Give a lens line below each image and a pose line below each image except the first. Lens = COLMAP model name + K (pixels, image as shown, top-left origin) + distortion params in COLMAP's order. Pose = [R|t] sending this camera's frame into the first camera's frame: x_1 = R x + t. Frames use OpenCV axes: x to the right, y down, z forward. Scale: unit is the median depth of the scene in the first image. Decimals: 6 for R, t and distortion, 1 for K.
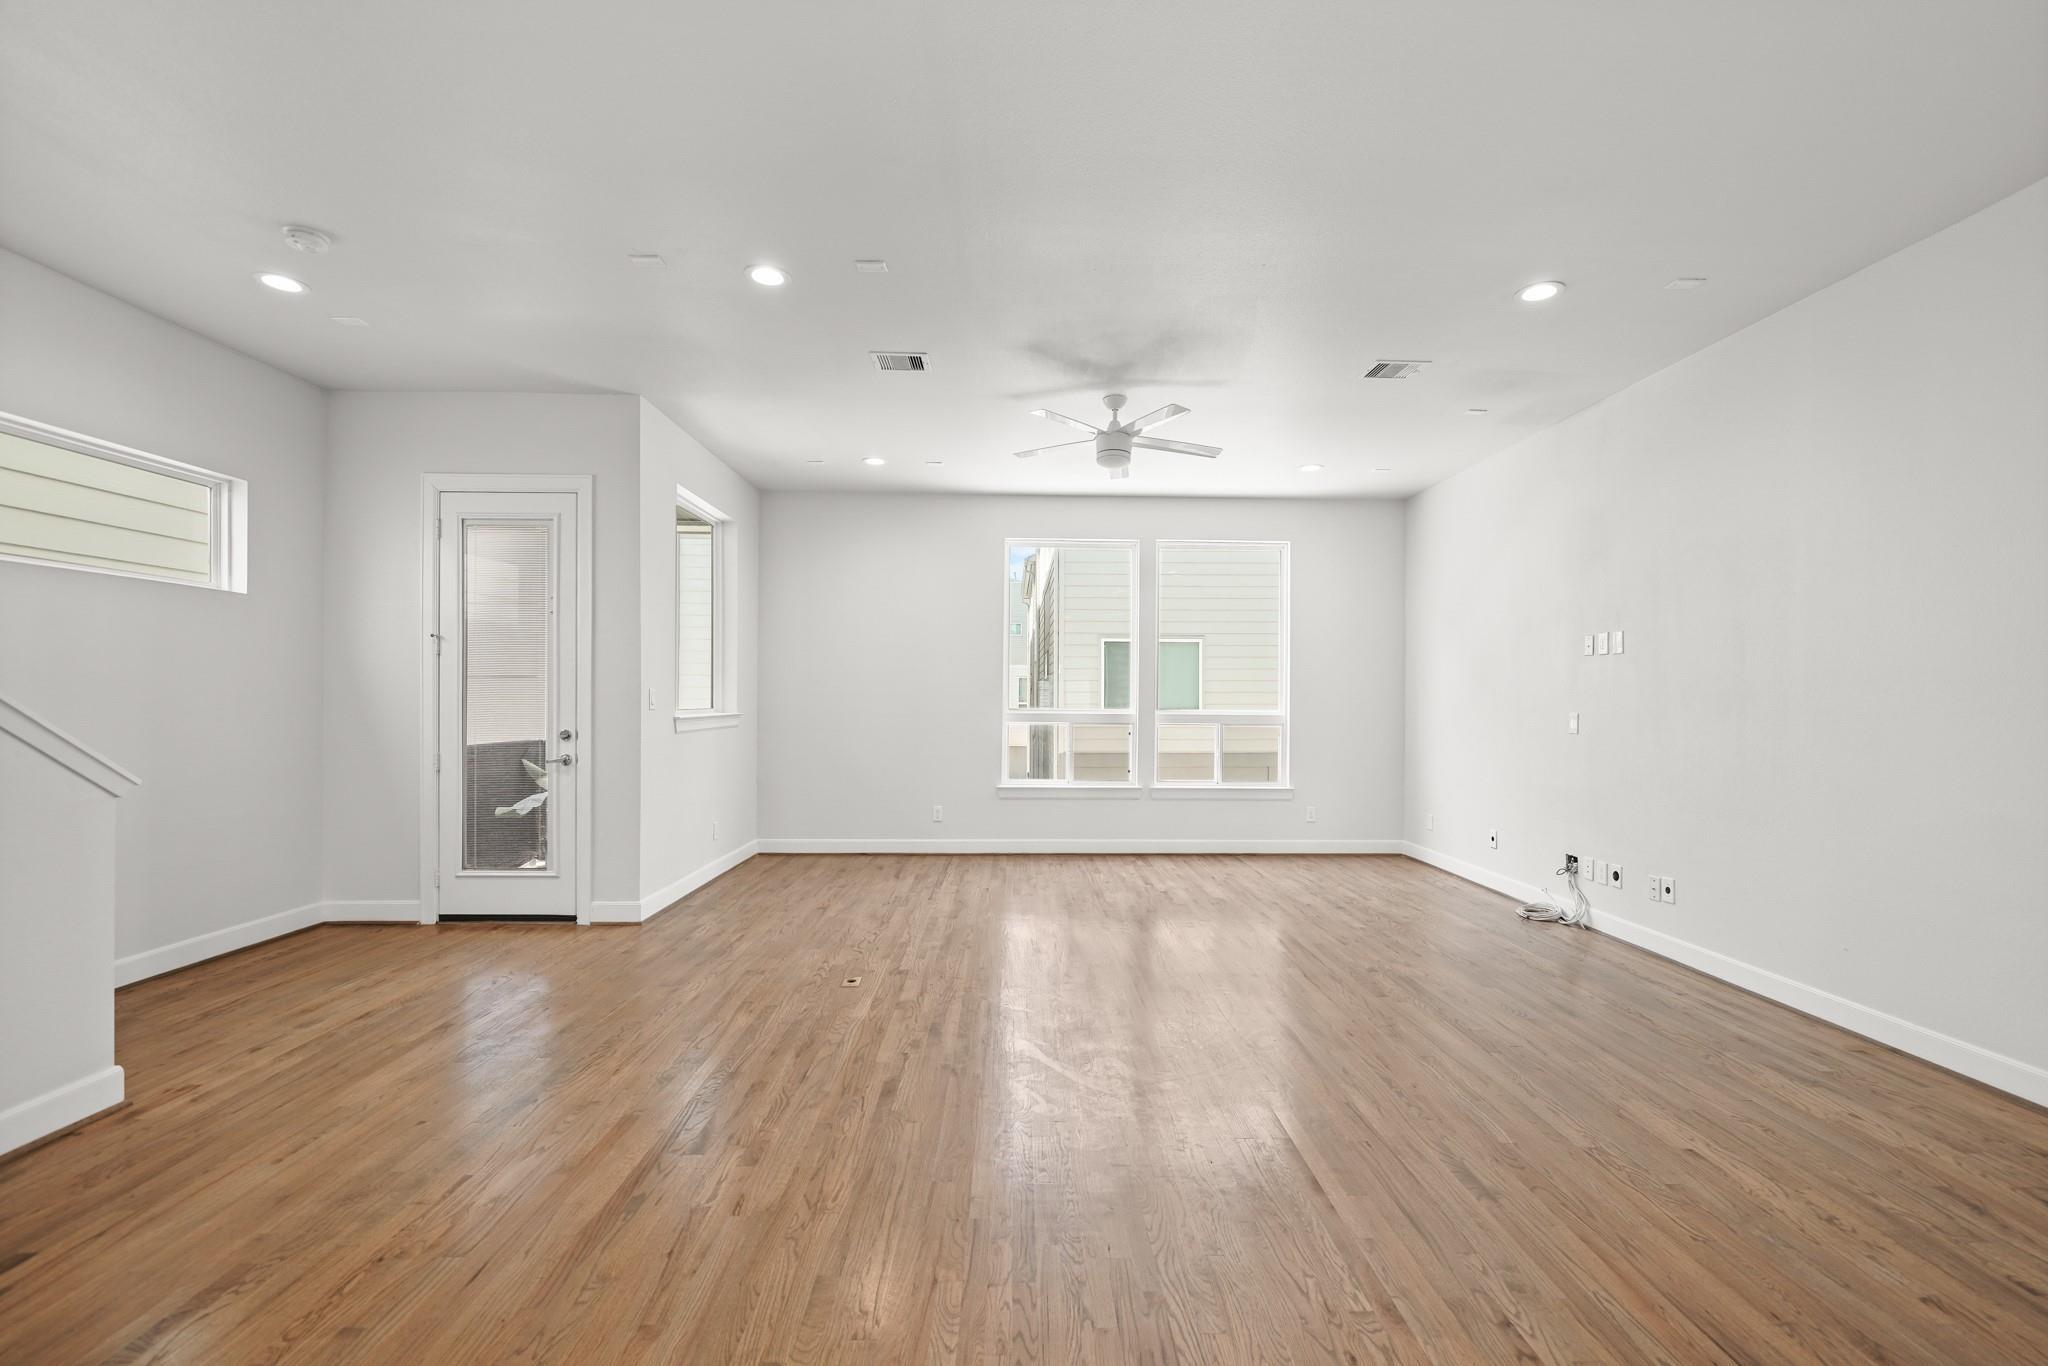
lens RADIAL K [[870.3, 0, 1026.6], [0, 870.3, 701.4], [0, 0, 1]] dist [-0.007022, 0.000286]
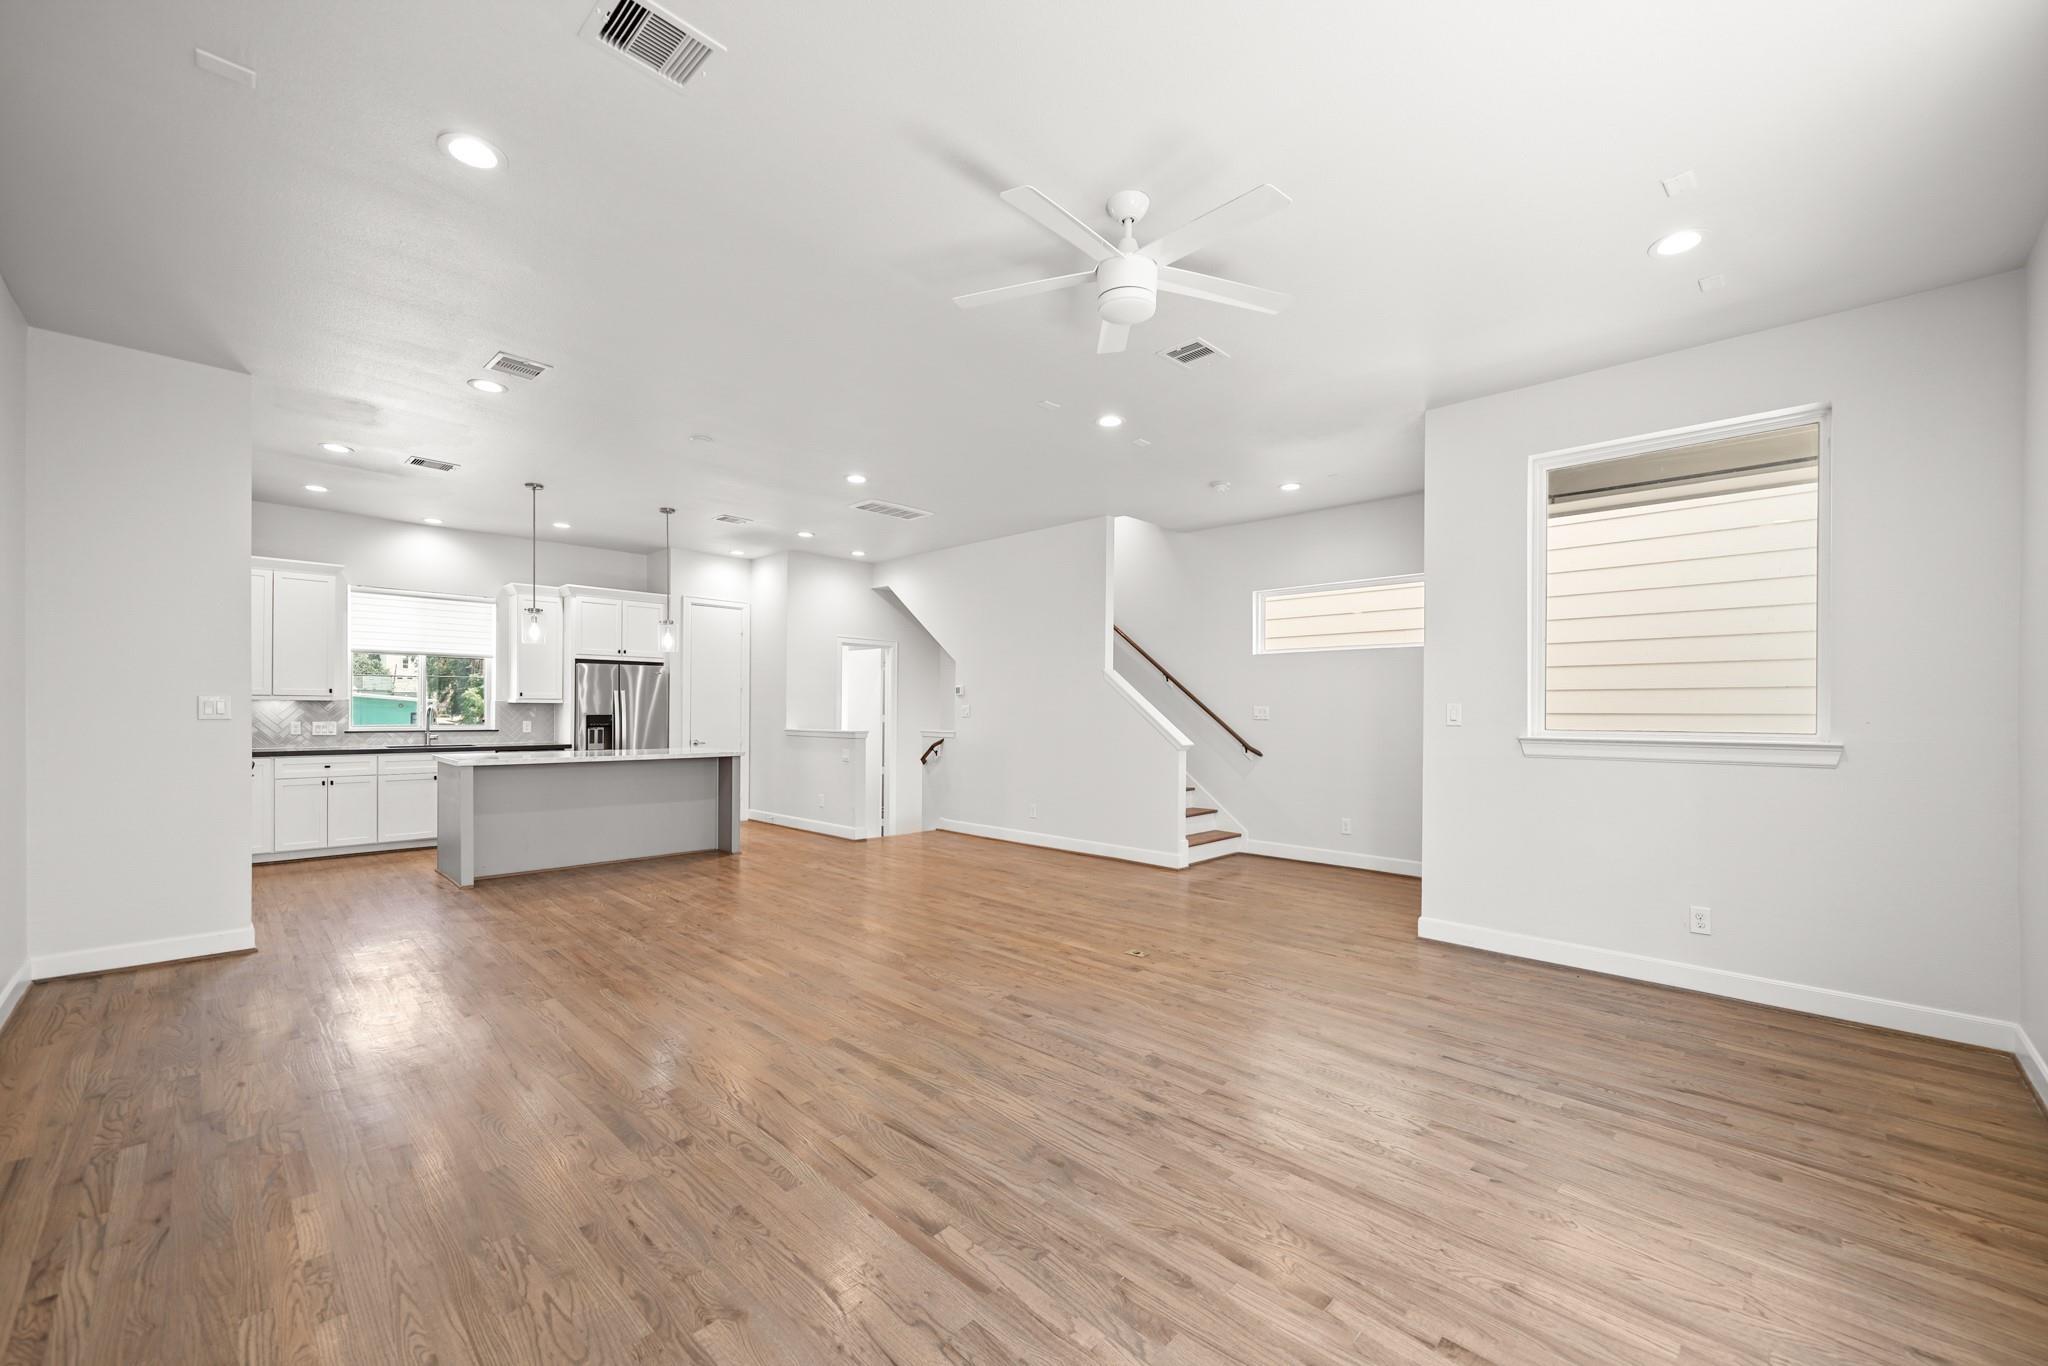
lens RADIAL K [[838.1, 0, 1008.1], [0, 838.1, 709.8], [0, 0, 1]] dist [0.002064, 0.000129]
pose [[-0.743487, -0.010334, -0.668671, 0.549387], [-0.013189, 0.999913, -0.000789, 0.001252], [0.668621, 0.008233, -0.743558, 1.392869]]
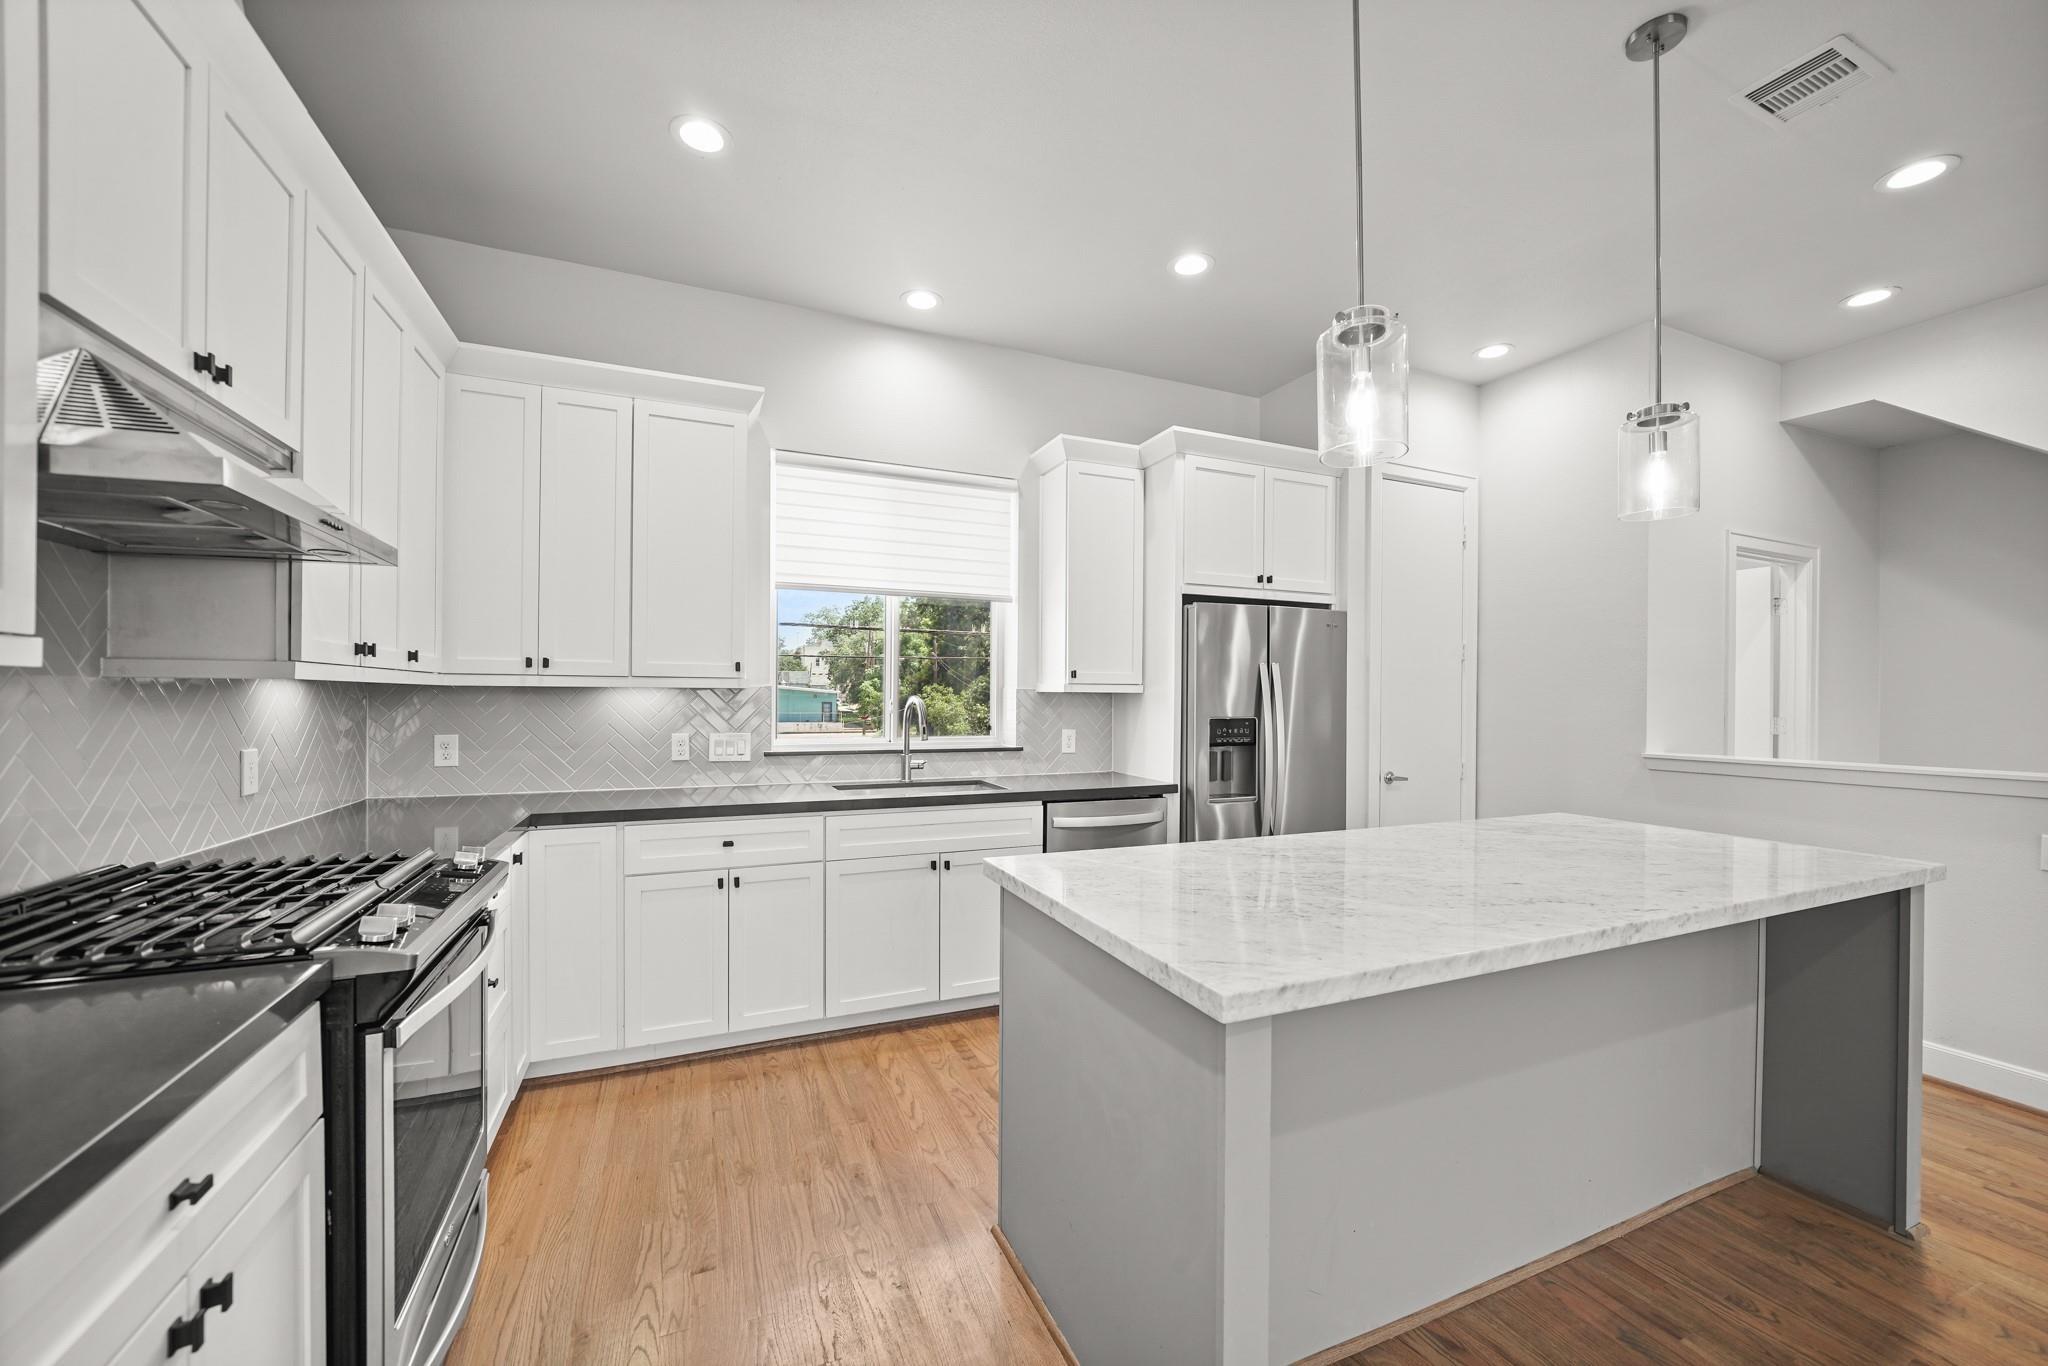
lens RADIAL K [[809.5, 0, 1033.0], [0, 809.5, 697.0], [0, 0, 1]] dist [-0.006849, -0.000054]
pose [[-0.932275, -0.012437, -0.361535, 0.455942], [-0.013515, 0.999909, 0.000453, 0.003677], [0.361497, 0.005309, -0.932358, 0.097286]]
